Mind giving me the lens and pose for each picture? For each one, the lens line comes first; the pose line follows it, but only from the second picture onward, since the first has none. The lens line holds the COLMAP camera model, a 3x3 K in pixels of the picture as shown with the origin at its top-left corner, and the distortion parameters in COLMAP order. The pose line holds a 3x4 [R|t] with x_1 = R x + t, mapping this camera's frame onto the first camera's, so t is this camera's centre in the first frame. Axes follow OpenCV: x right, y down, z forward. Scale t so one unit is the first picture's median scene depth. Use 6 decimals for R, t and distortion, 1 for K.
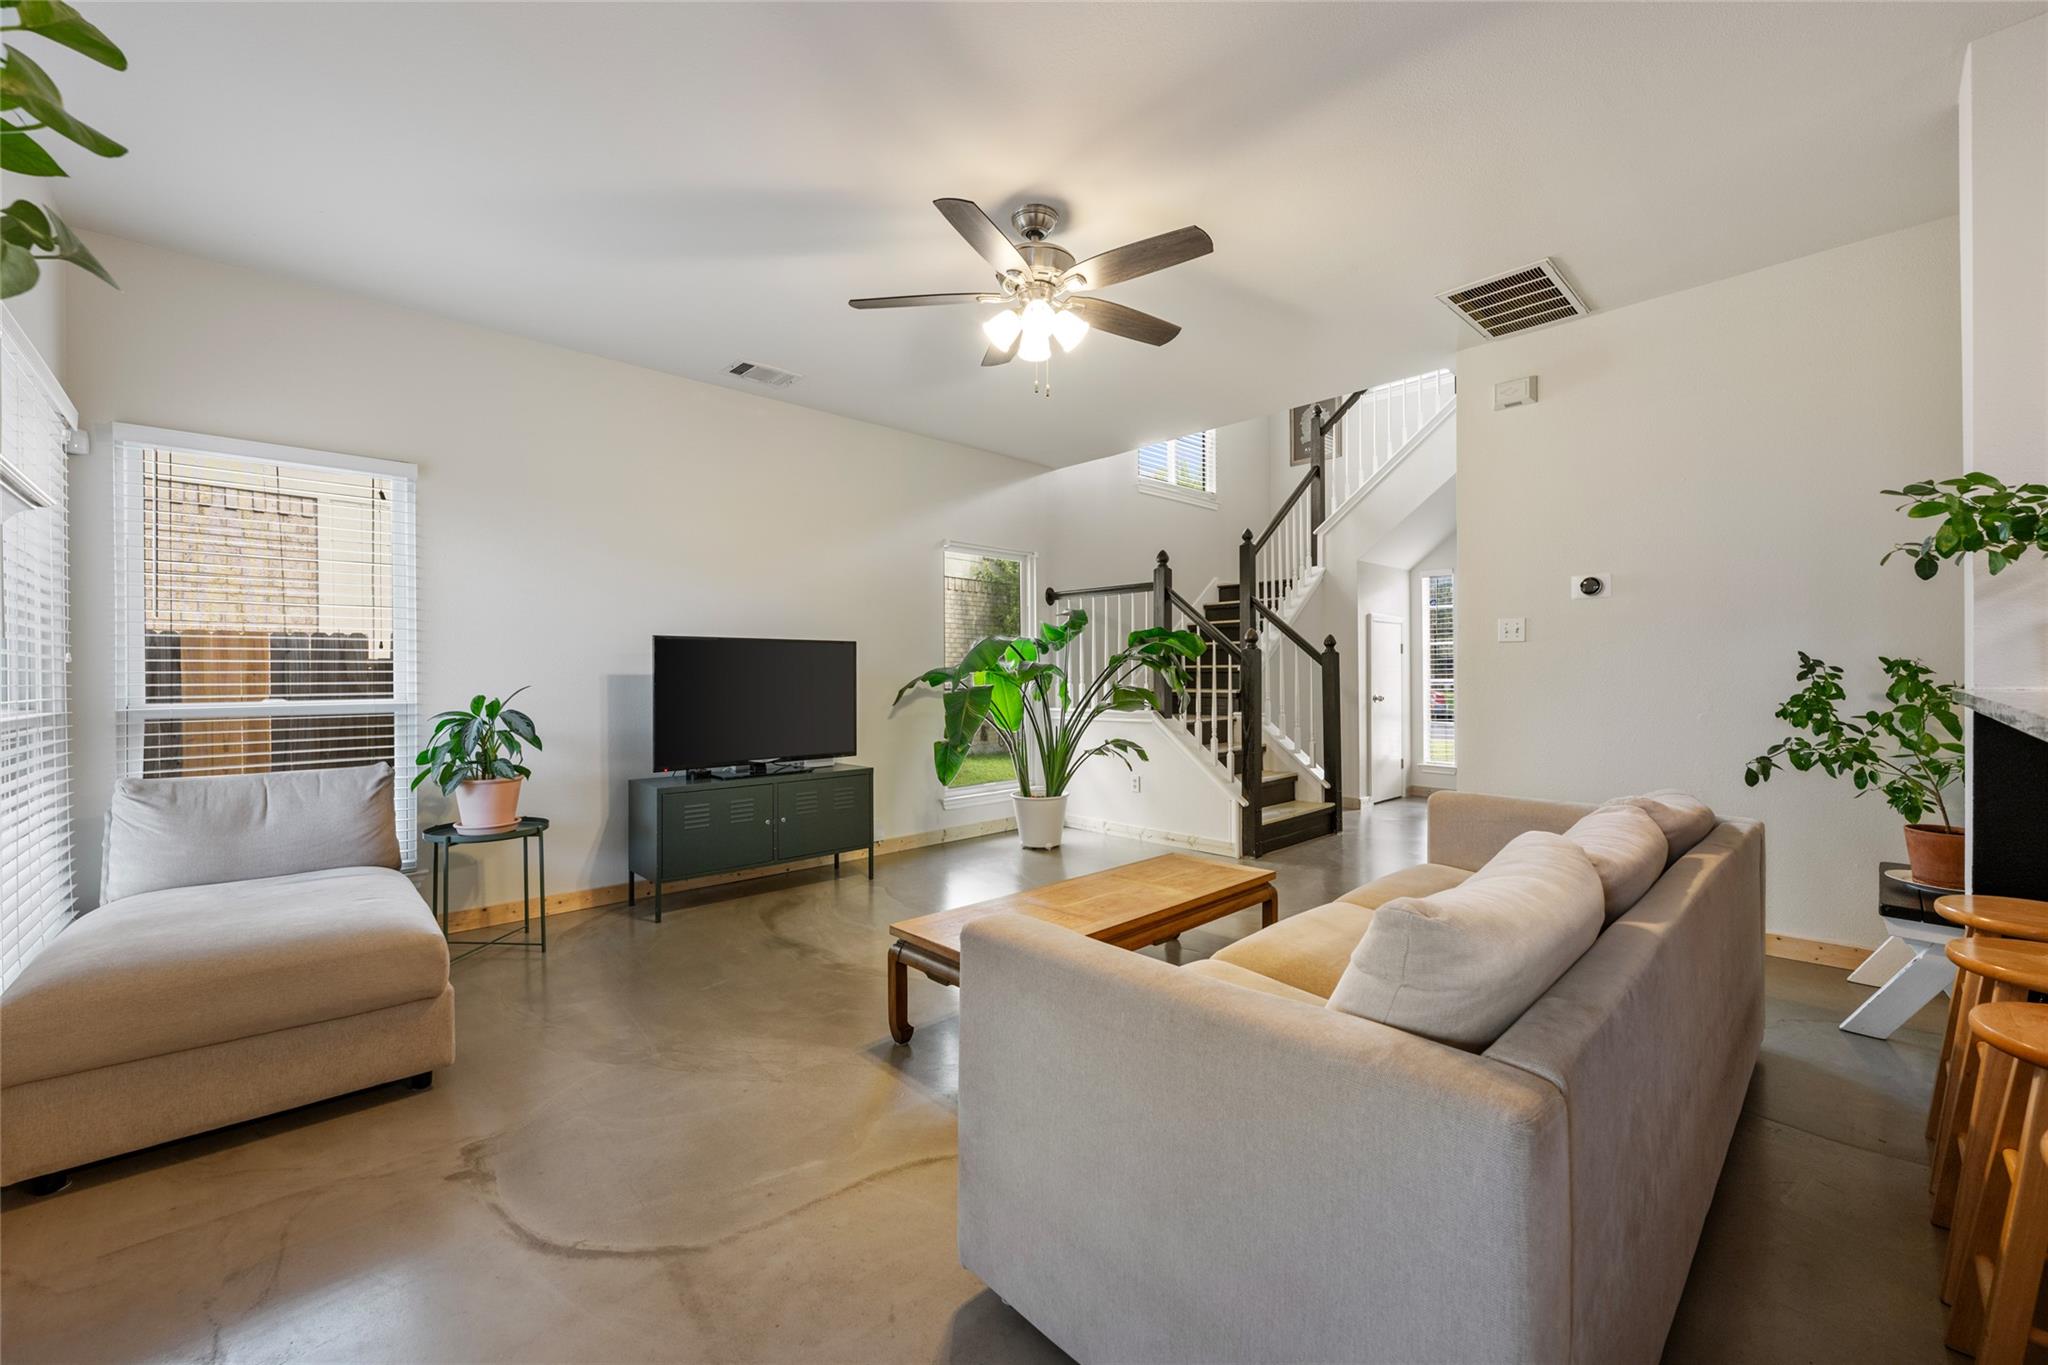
lens RADIAL K [[813.2, 0, 1023.6], [0, 813.2, 680.8], [0, 0, 1]] dist [-0.000855, -0.000355]
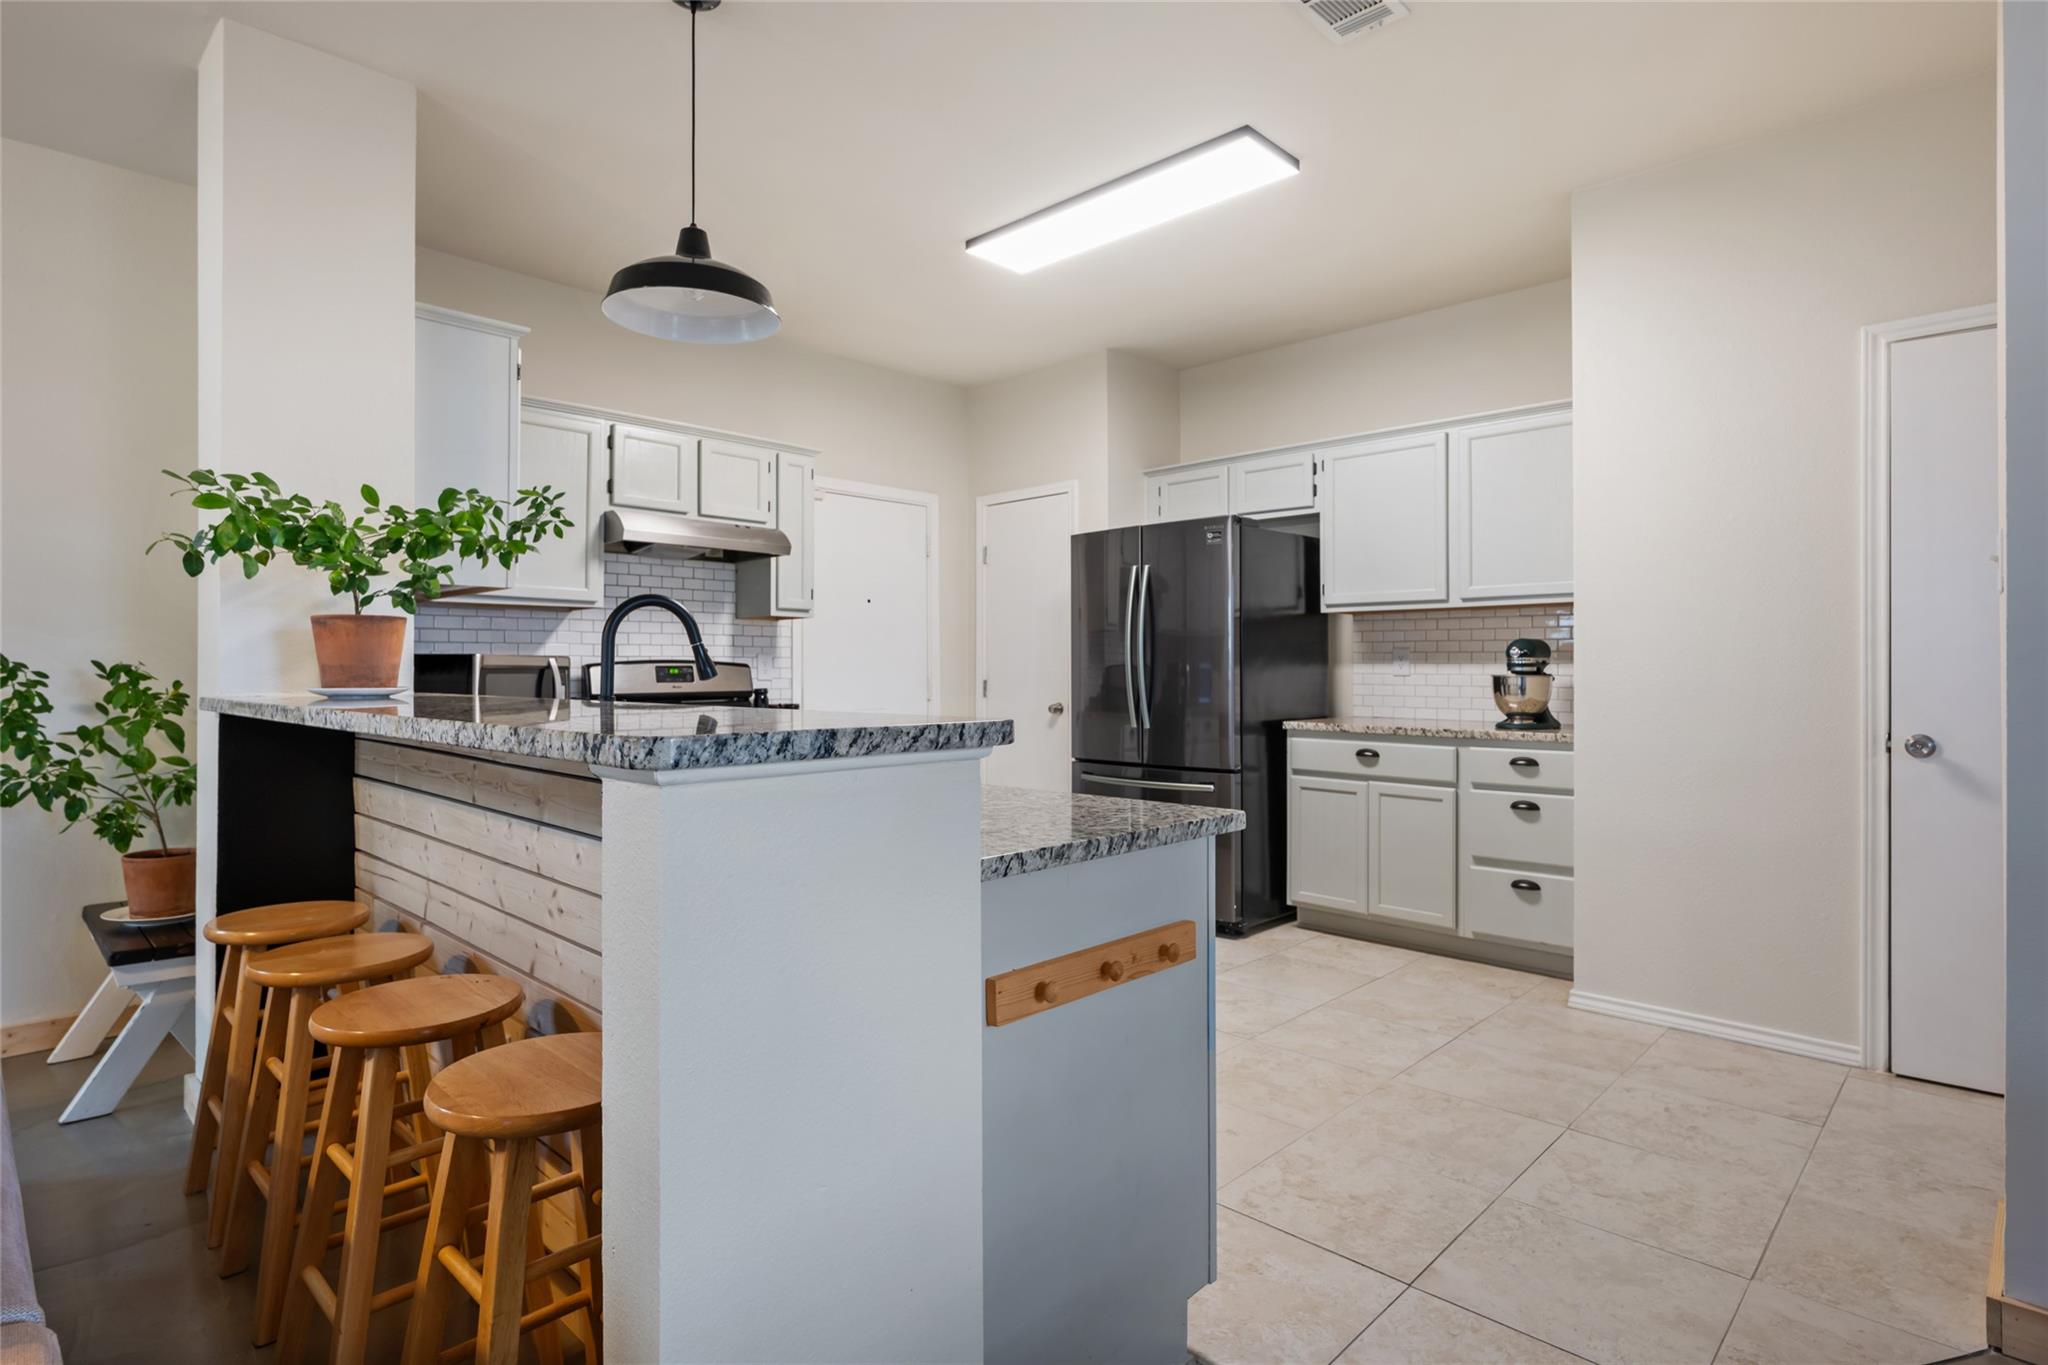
lens RADIAL K [[1047.3, 0, 1026.9], [0, 1047.3, 671.4], [0, 0, 1]] dist [0.000269, -0.000060]
pose [[-0.043191, 0.008448, 0.999031, -0.071732], [0.009814, 0.999920, -0.008031, 0.000039], [-0.999019, 0.009457, -0.043270, 0.087303]]
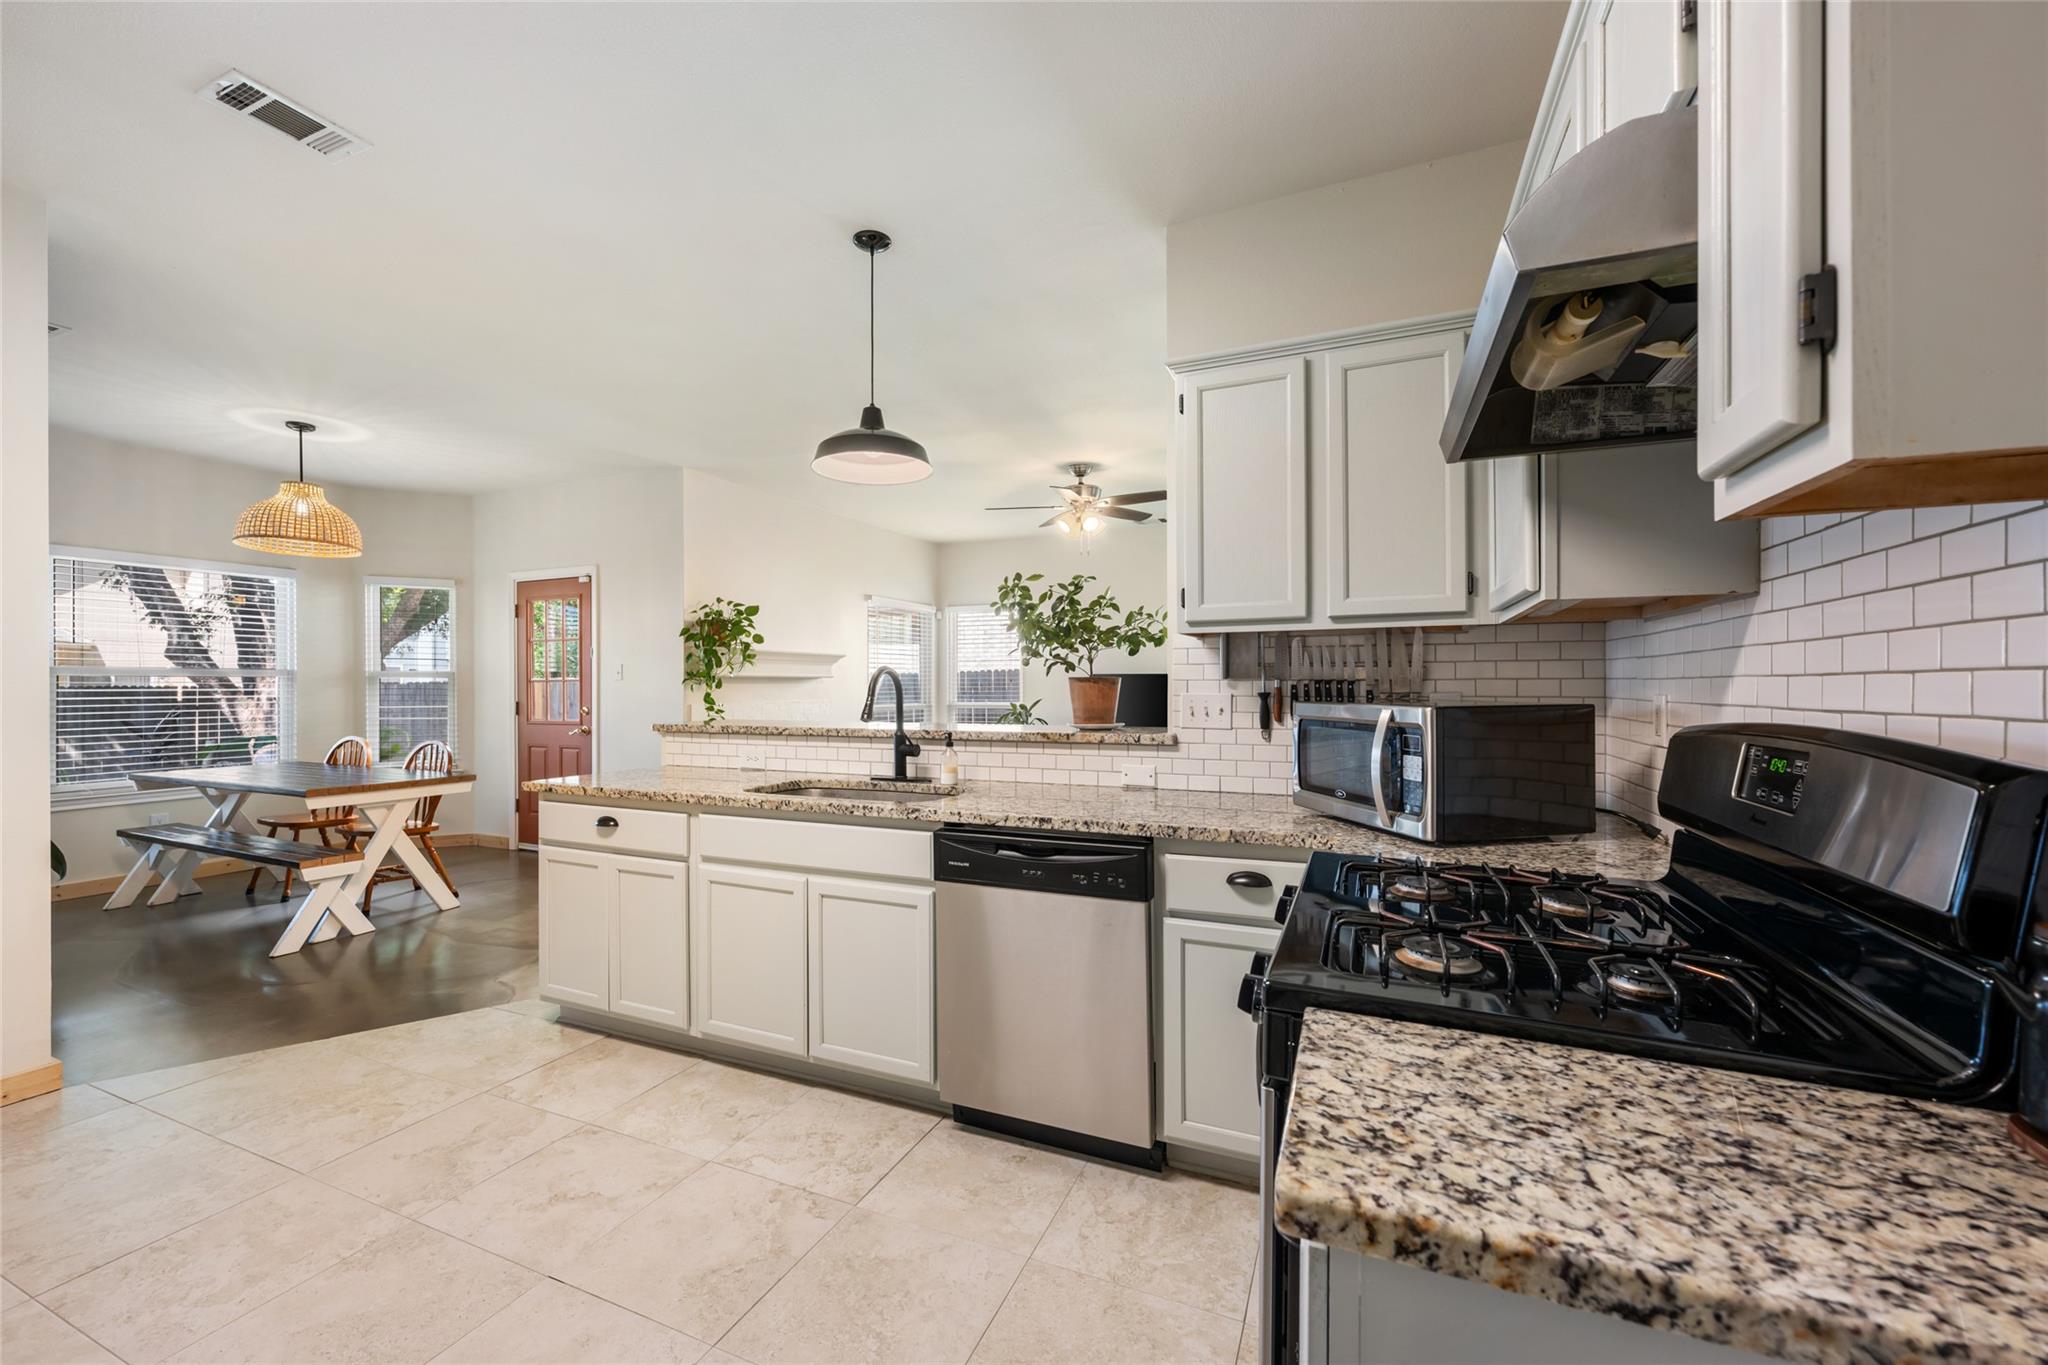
lens RADIAL K [[813.2, 0, 1023.6], [0, 813.2, 680.8], [0, 0, 1]] dist [-0.000855, -0.000355]
pose [[0.381622, 0.003510, -0.924312, 1.337866], [-0.008376, 0.999965, 0.000339, -0.040814], [0.924281, 0.007612, 0.381638, 0.113124]]
